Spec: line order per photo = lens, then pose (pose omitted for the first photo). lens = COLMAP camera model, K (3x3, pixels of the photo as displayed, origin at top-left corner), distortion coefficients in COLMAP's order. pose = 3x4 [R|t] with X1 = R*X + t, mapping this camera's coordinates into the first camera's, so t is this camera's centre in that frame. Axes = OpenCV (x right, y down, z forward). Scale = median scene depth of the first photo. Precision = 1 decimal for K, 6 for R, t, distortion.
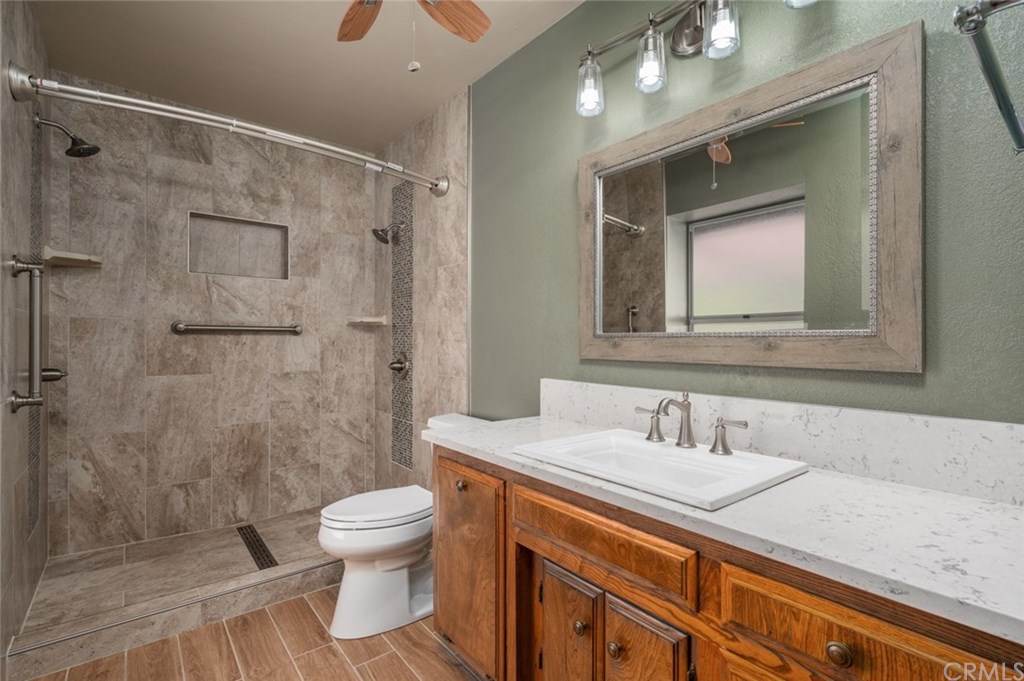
lens RADIAL K [[472.4, 0, 513.0], [0, 472.4, 339.3], [0, 0, 1]] dist [0.000657, -0.000122]
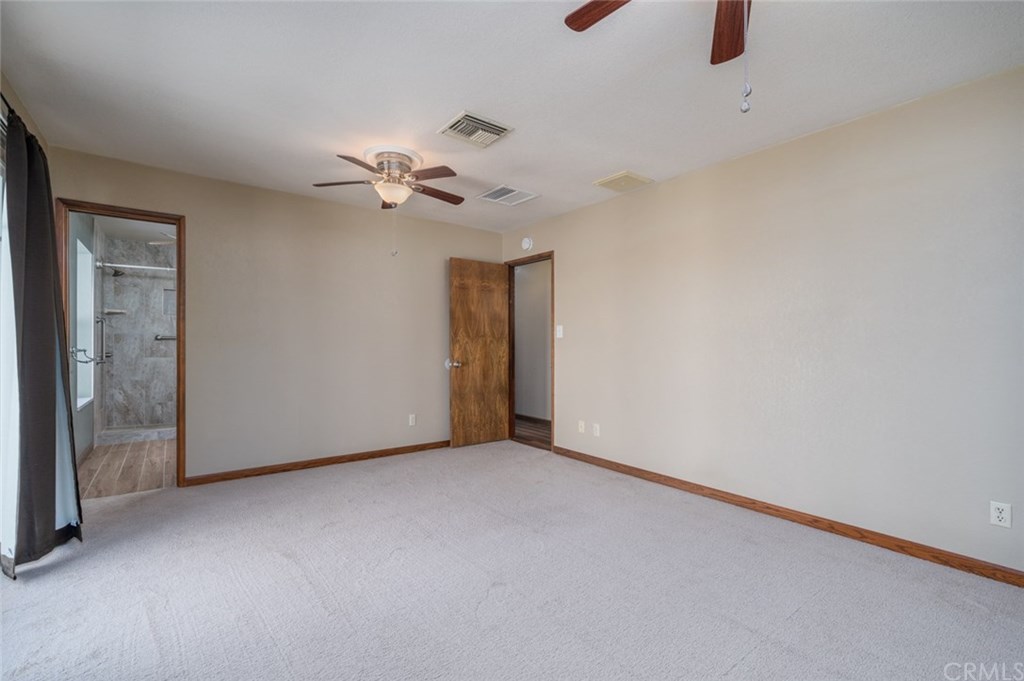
lens RADIAL K [[441.5, 0, 510.5], [0, 441.5, 342.8], [0, 0, 1]] dist [-0.001849, -0.000015]
pose [[0.999706, -0.002633, -0.024094, 1.183490], [0.002655, 0.999996, 0.000871, 0.004819], [0.024092, -0.000935, 0.999709, -1.247782]]
